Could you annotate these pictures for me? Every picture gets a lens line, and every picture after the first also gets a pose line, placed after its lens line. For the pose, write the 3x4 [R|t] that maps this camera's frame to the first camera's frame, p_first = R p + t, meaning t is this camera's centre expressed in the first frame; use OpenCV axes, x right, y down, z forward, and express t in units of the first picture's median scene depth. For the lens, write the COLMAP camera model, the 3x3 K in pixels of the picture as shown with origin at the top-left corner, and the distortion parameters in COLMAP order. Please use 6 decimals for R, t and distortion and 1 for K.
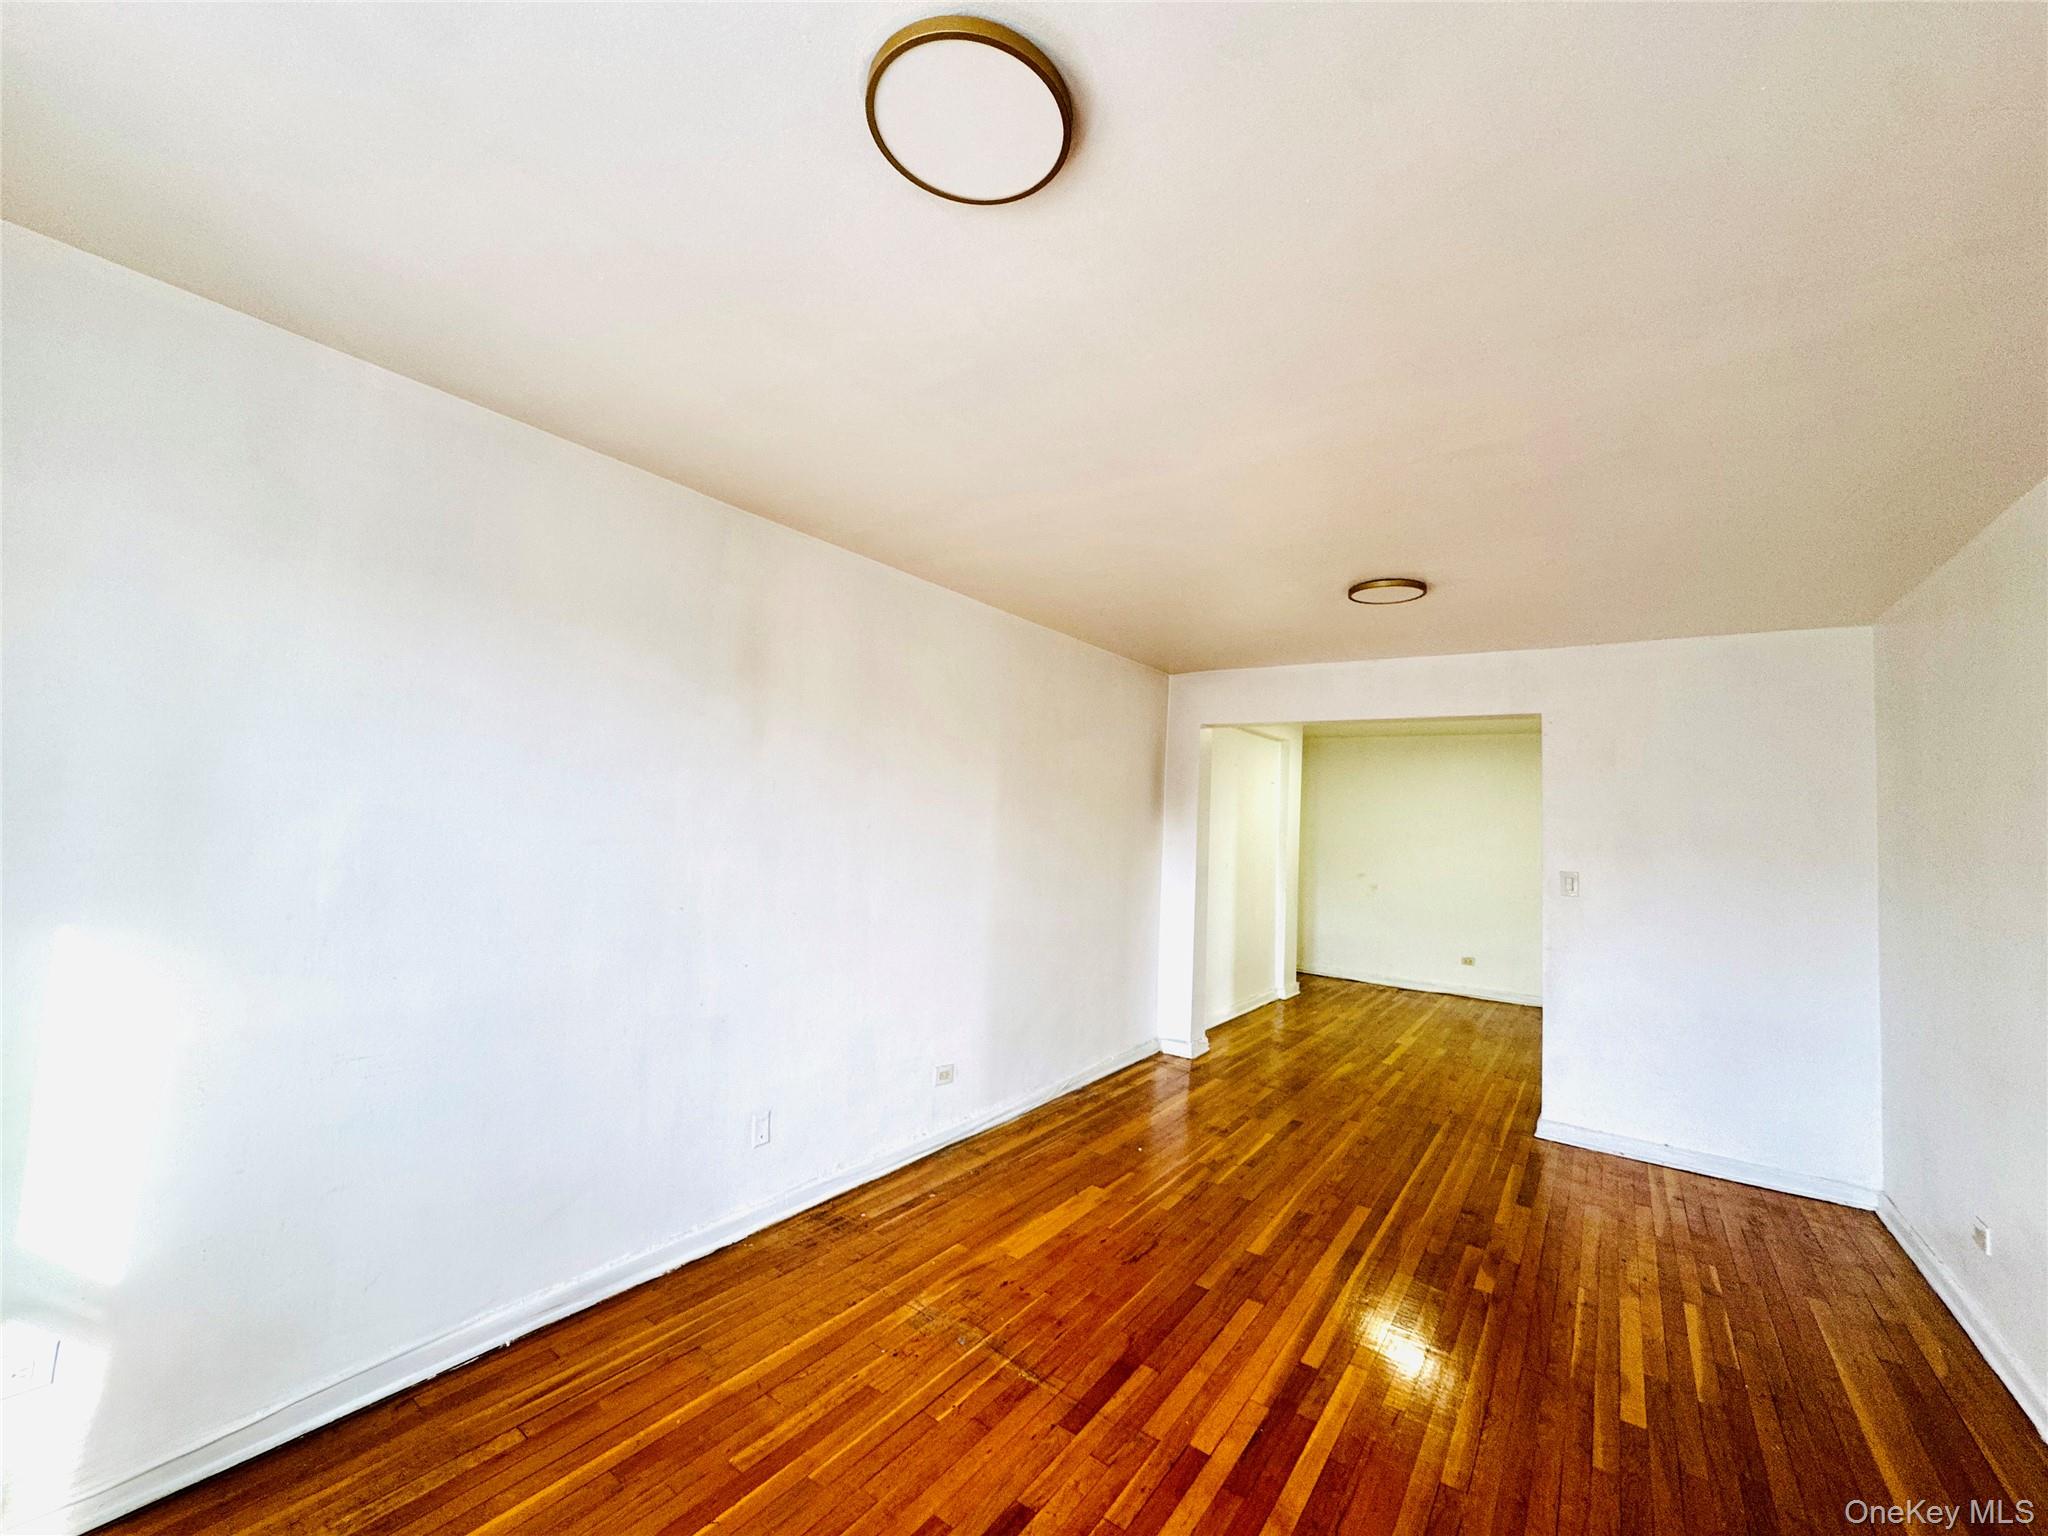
lens RADIAL K [[818.2, 0, 1022.3], [0, 818.2, 773.3], [0, 0, 1]] dist [0.000739, 0.000015]
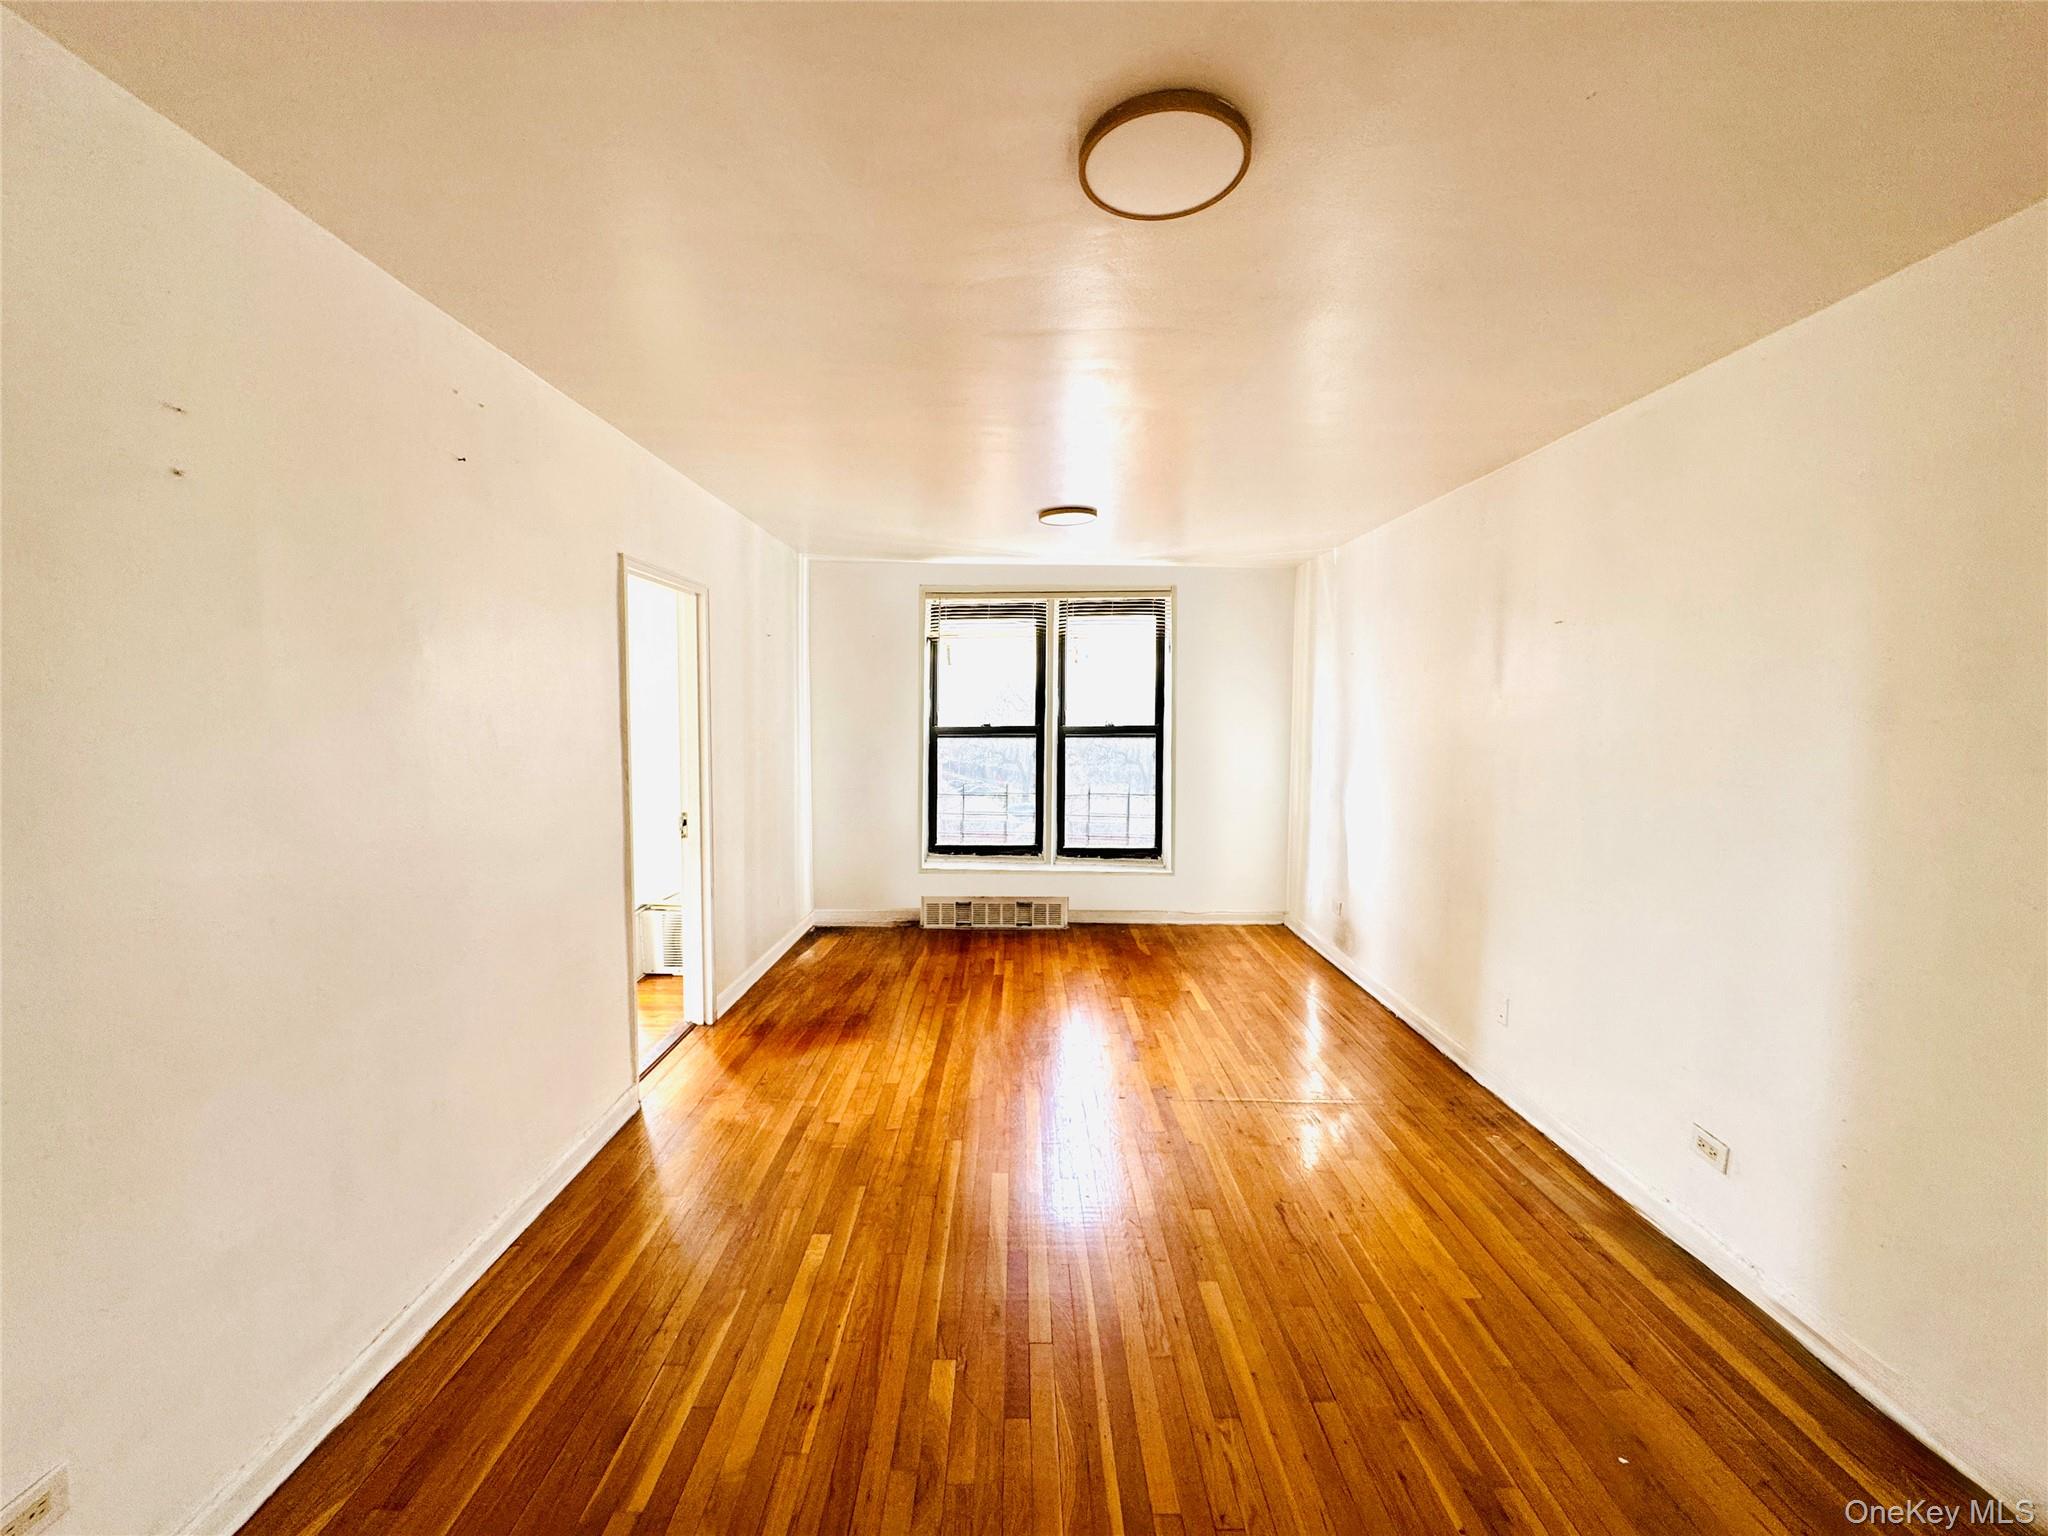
lens RADIAL K [[818.2, 0, 1022.3], [0, 818.2, 773.3], [0, 0, 1]] dist [0.000739, 0.000015]
pose [[-0.805837, -0.006163, -0.592105, 0.811441], [-0.011268, 0.999924, 0.004929, 0.104941], [0.592030, 0.010644, -0.805846, 1.398982]]
